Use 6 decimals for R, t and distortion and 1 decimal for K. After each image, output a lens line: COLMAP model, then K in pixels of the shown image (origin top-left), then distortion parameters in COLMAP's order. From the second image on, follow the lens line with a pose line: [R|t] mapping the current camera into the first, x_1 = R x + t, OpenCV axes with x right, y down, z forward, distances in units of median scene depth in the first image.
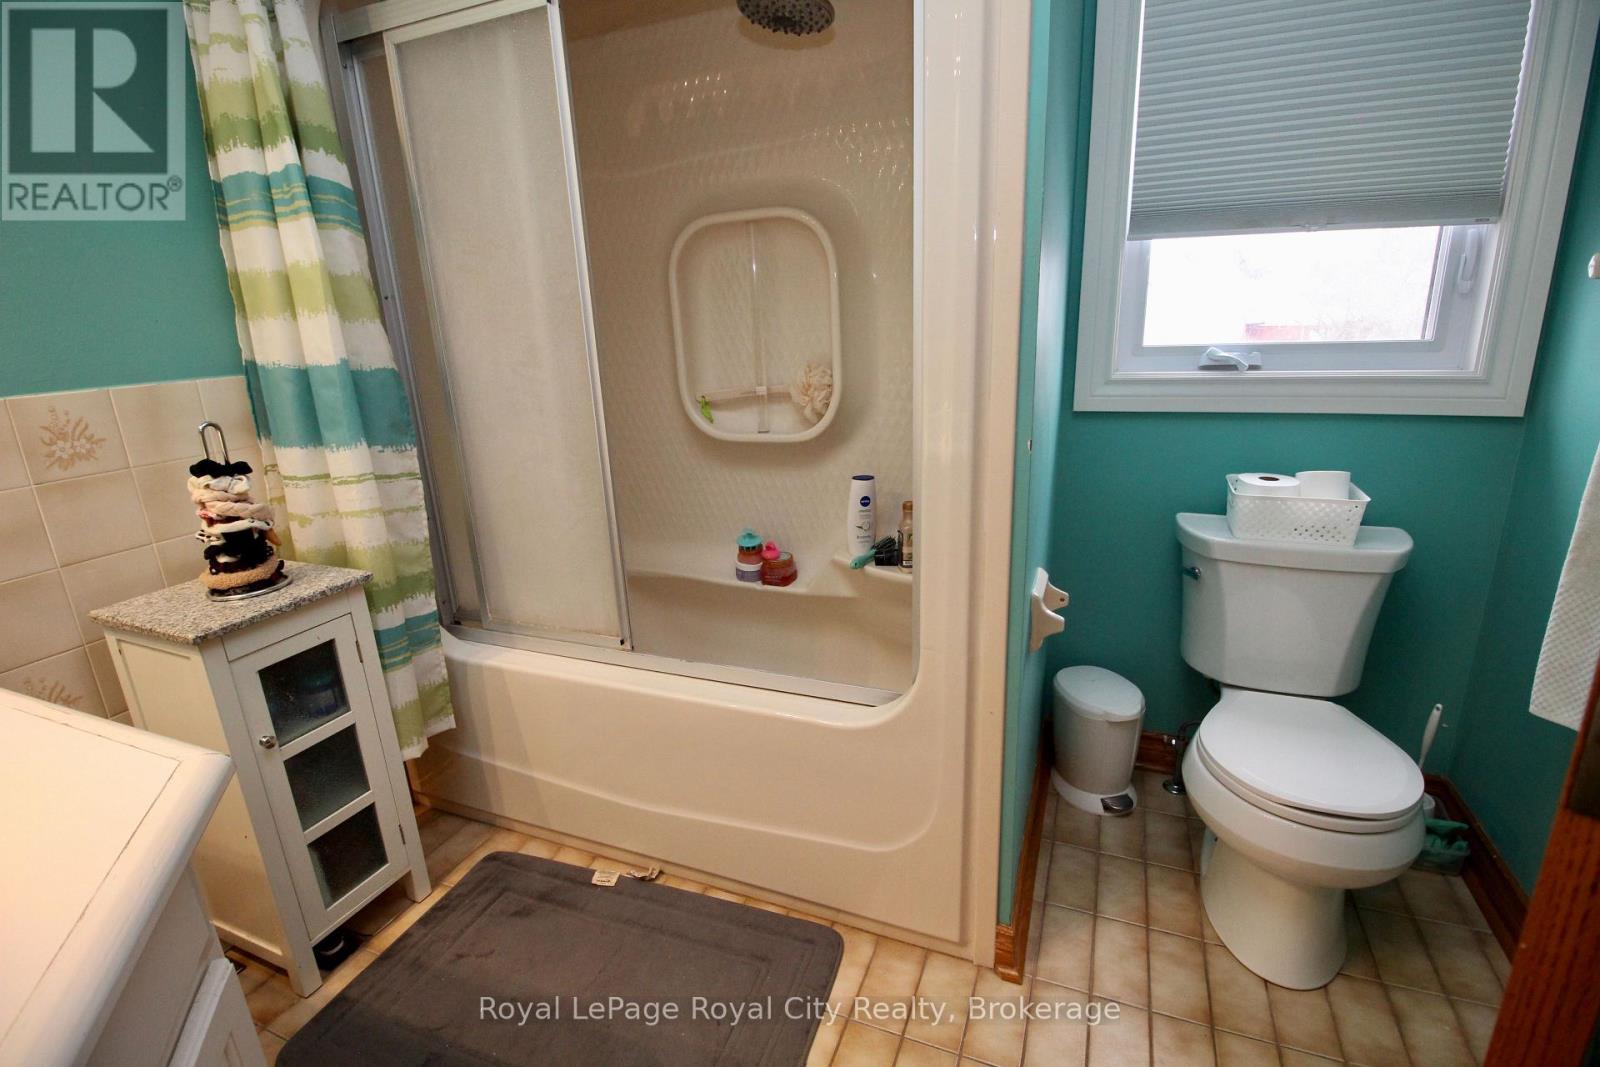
lens RADIAL K [[746.0, 0, 808.0], [0, 746.0, 535.5], [0, 0, 1]] dist [-0.011424, -0.006989]
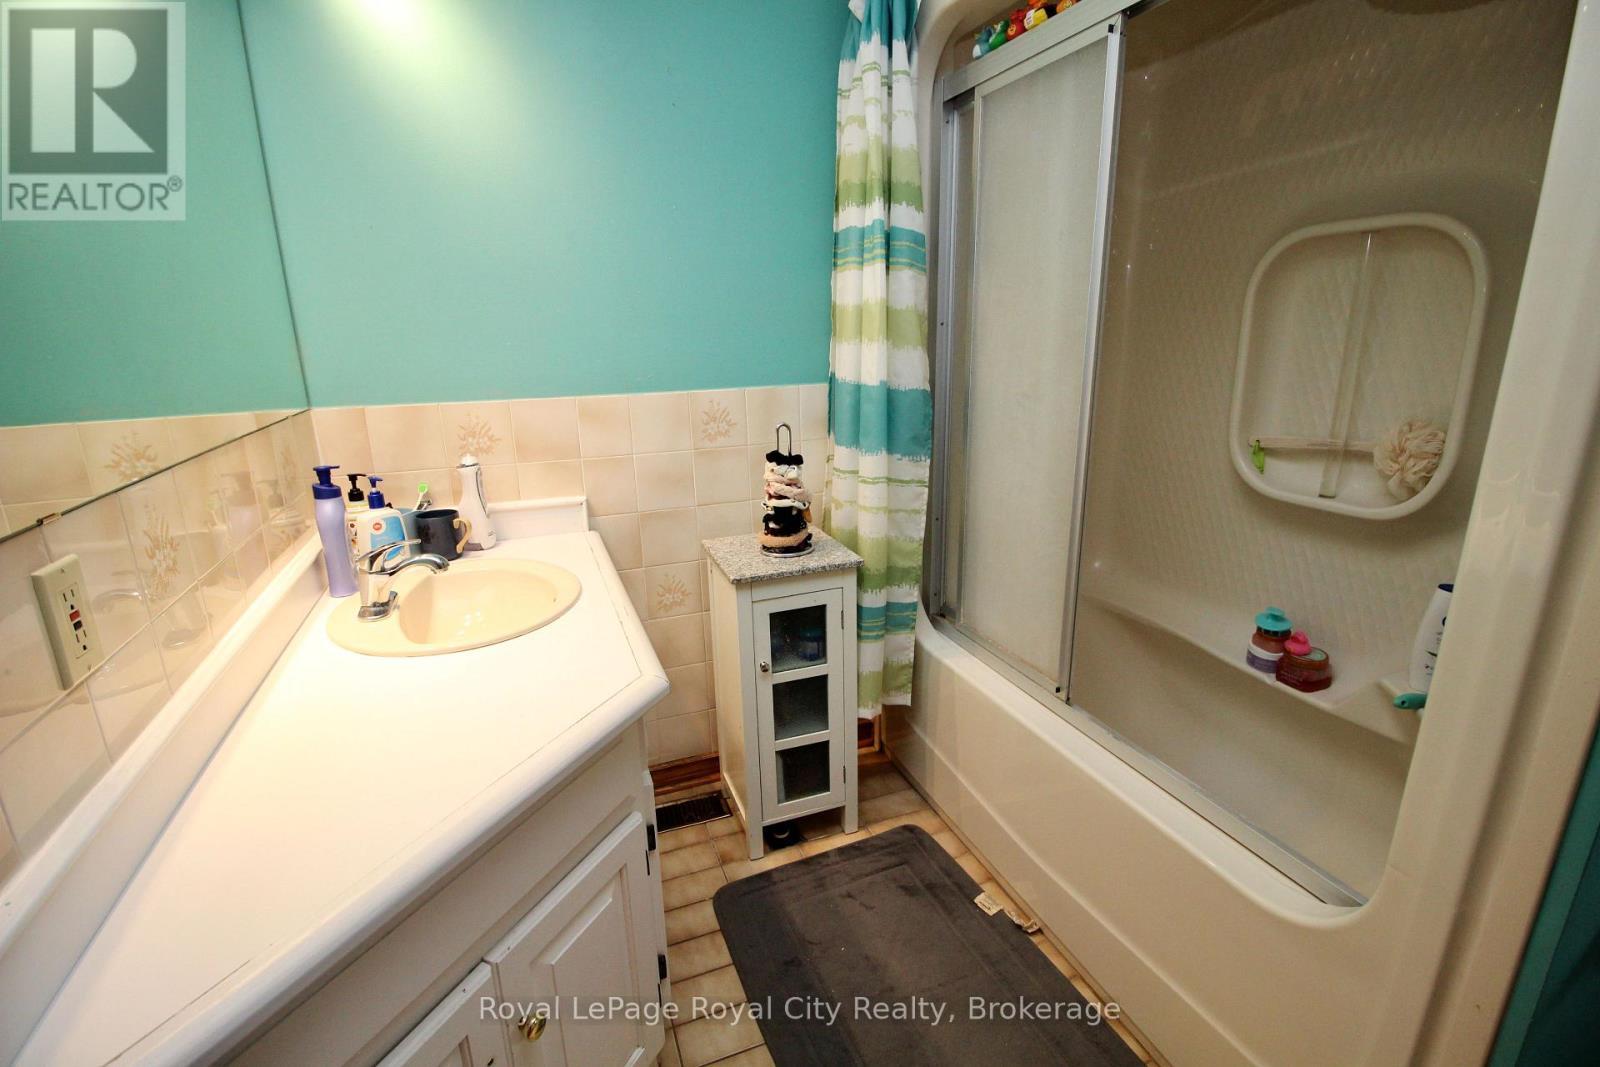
lens RADIAL K [[746.0, 0, 793.3], [0, 746.0, 533.5], [0, 0, 1]] dist [-0.011424, -0.006989]
pose [[0.669757, 0.224019, -0.707984, 0.167317], [-0.206079, 0.972033, 0.112617, -0.097384], [0.713412, 0.070475, 0.697192, 0.074117]]
